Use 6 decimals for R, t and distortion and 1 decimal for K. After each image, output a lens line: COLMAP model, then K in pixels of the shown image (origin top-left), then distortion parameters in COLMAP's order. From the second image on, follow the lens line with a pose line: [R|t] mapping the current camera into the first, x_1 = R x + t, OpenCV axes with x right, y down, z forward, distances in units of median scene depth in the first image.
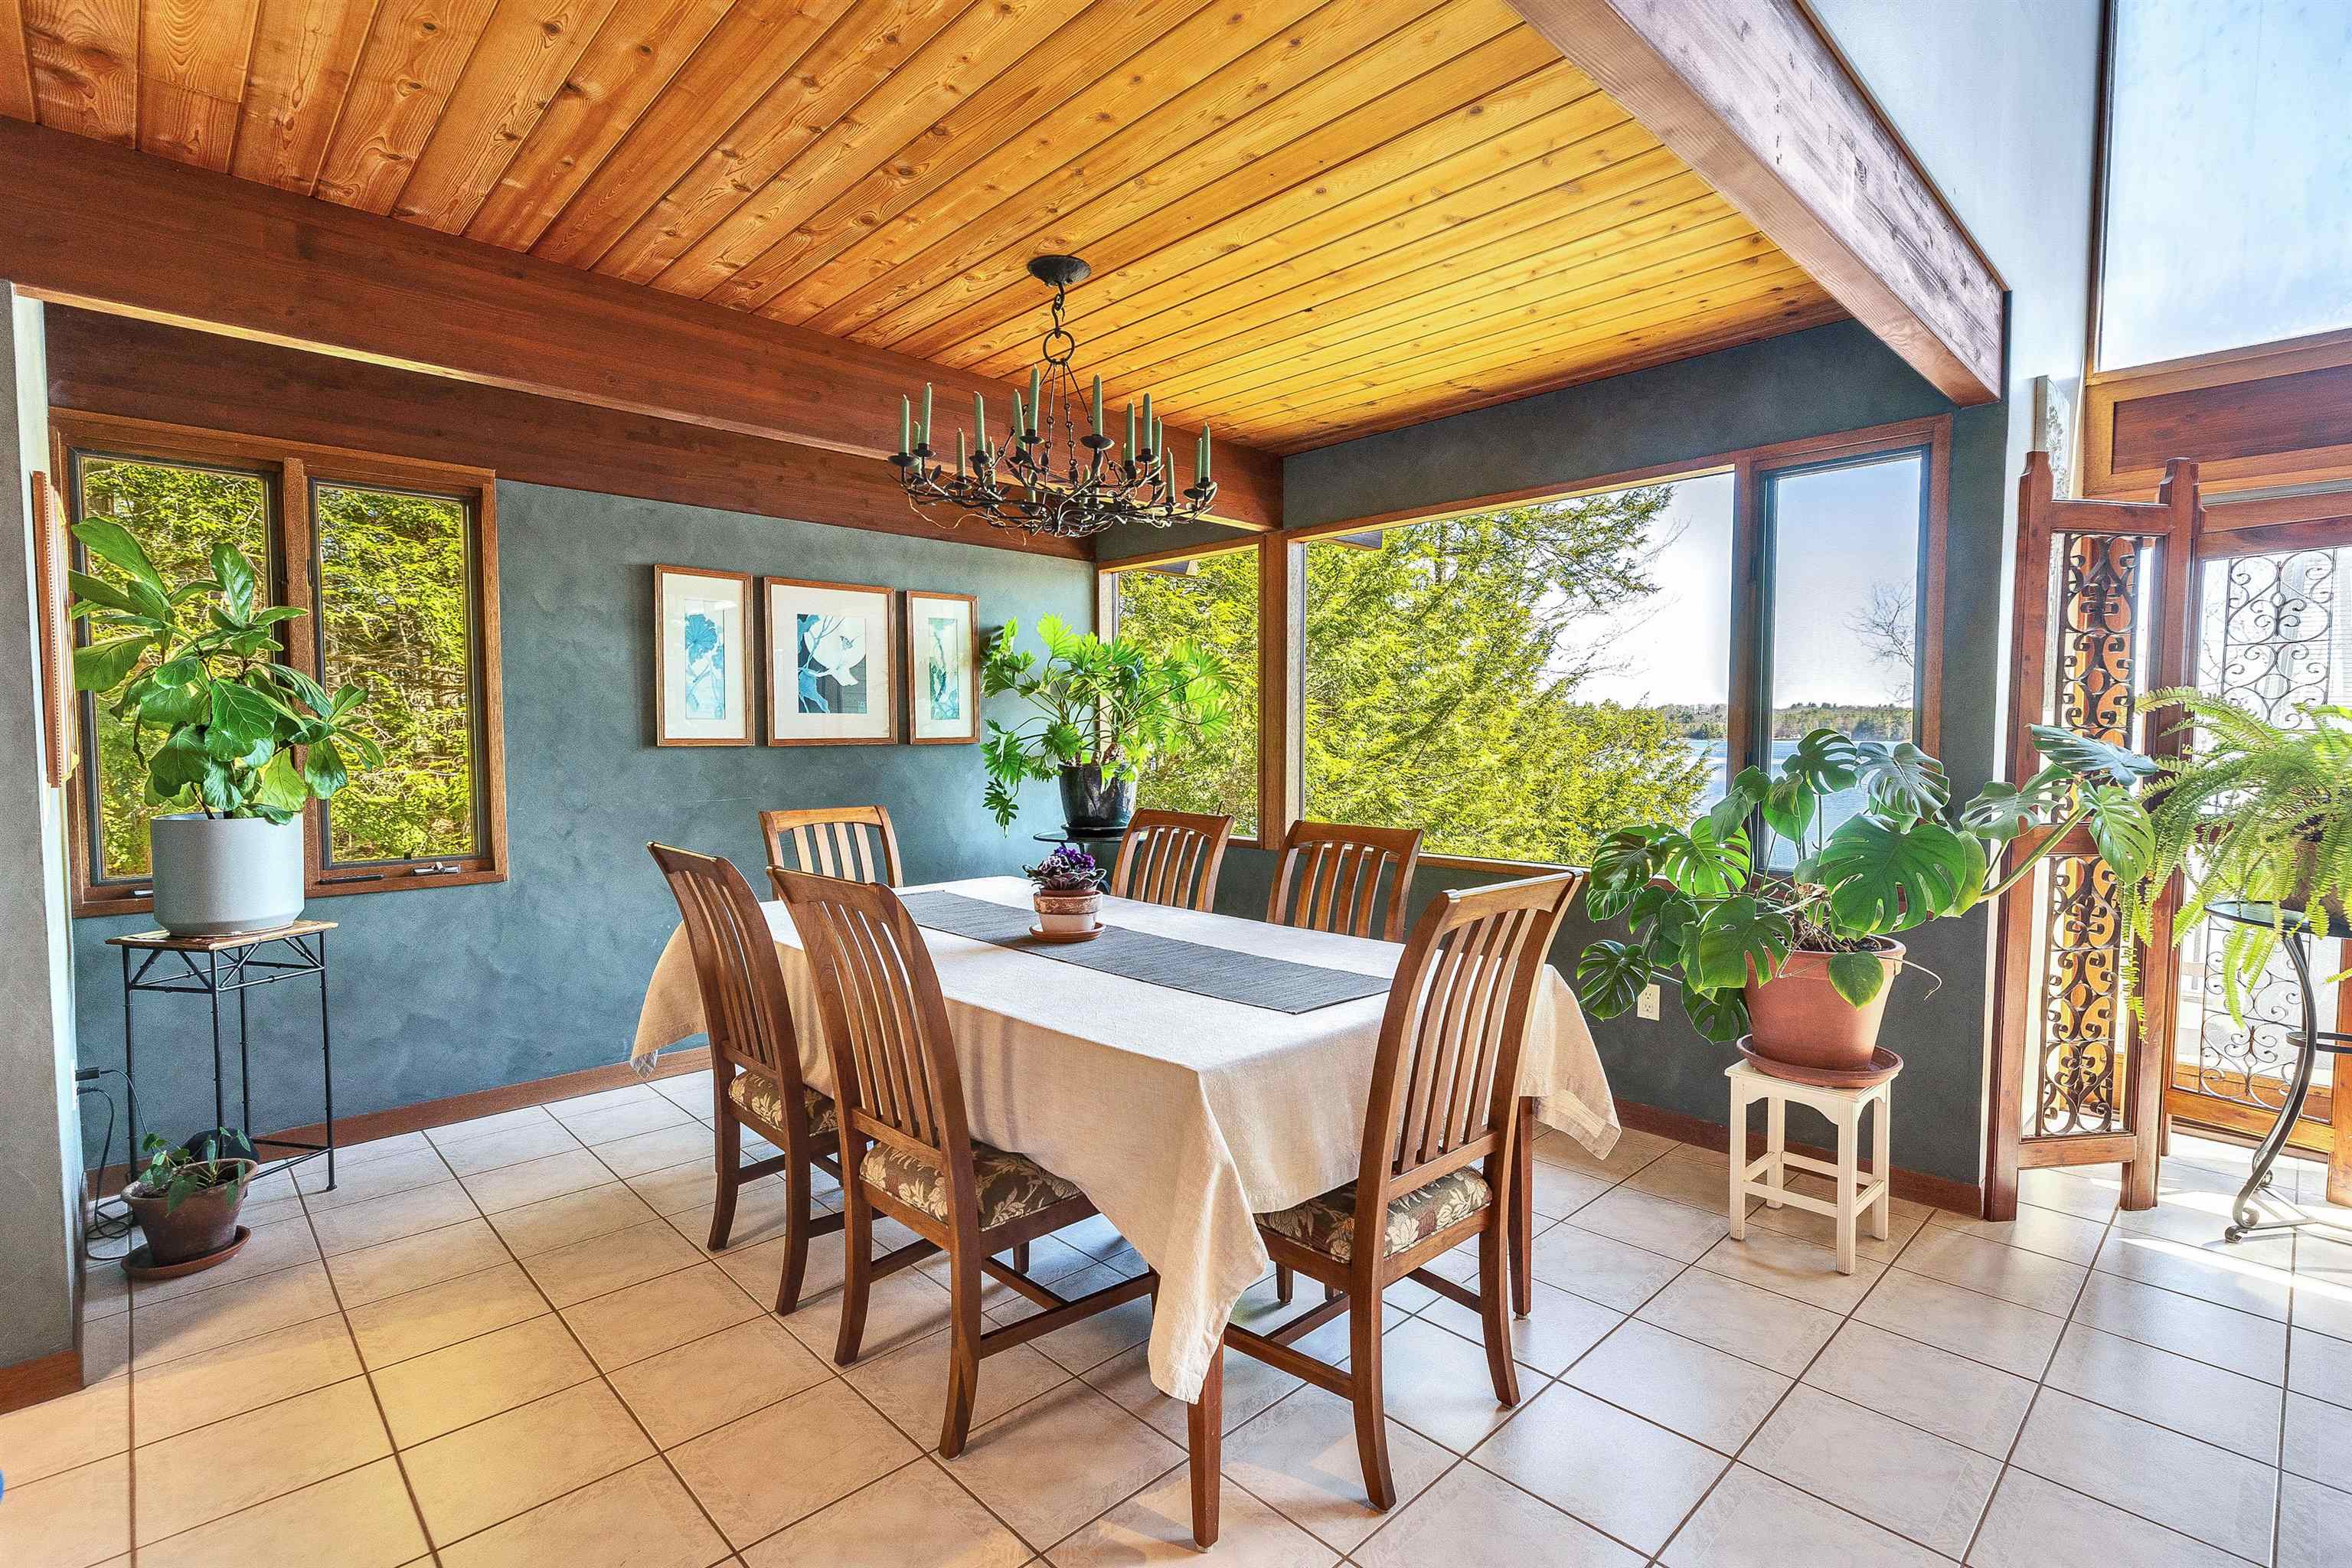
lens RADIAL K [[1081.8, 0, 1176.0], [0, 1081.8, 784.0], [0, 0, 1]] dist [-0.000398, 0.000225]
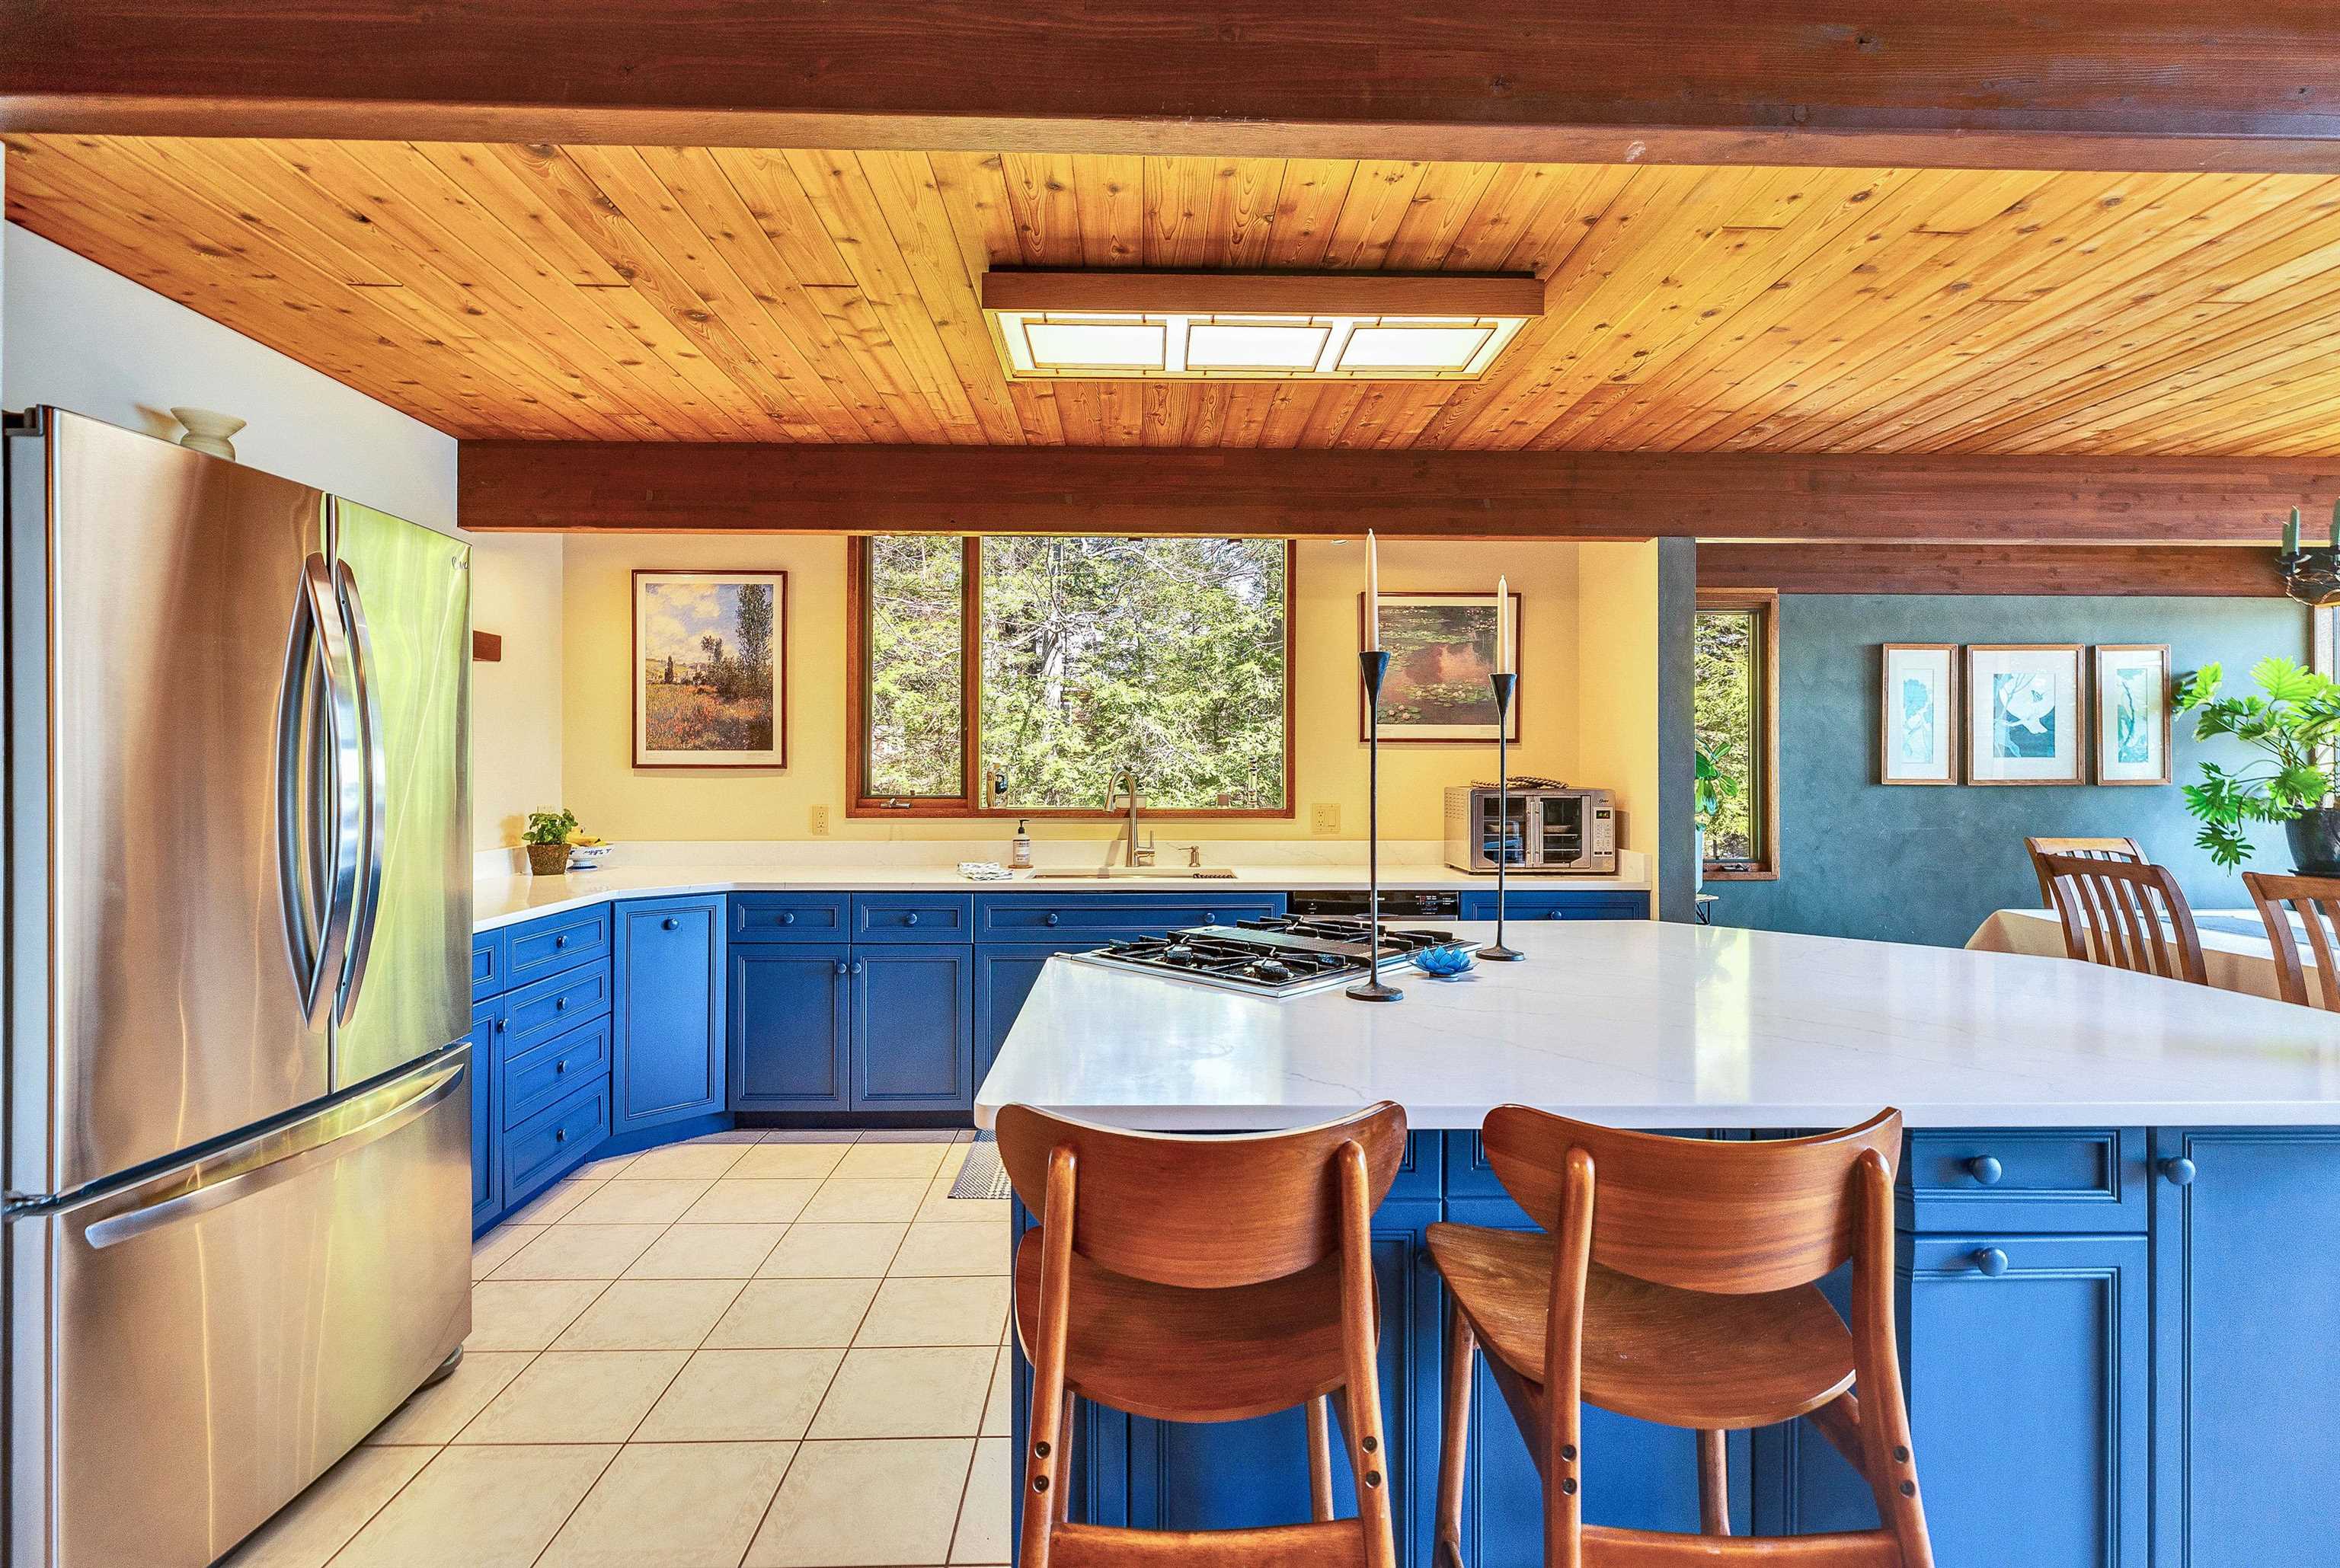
lens RADIAL K [[1087.6, 0, 1174.6], [0, 1087.6, 768.3], [0, 0, 1]] dist [0.004615, 0.000805]
pose [[0.746485, -0.000283, -0.665402, -0.232511], [-0.034614, 0.998629, -0.039257, 0.024017], [0.664502, 0.052337, 0.745452, -0.490448]]
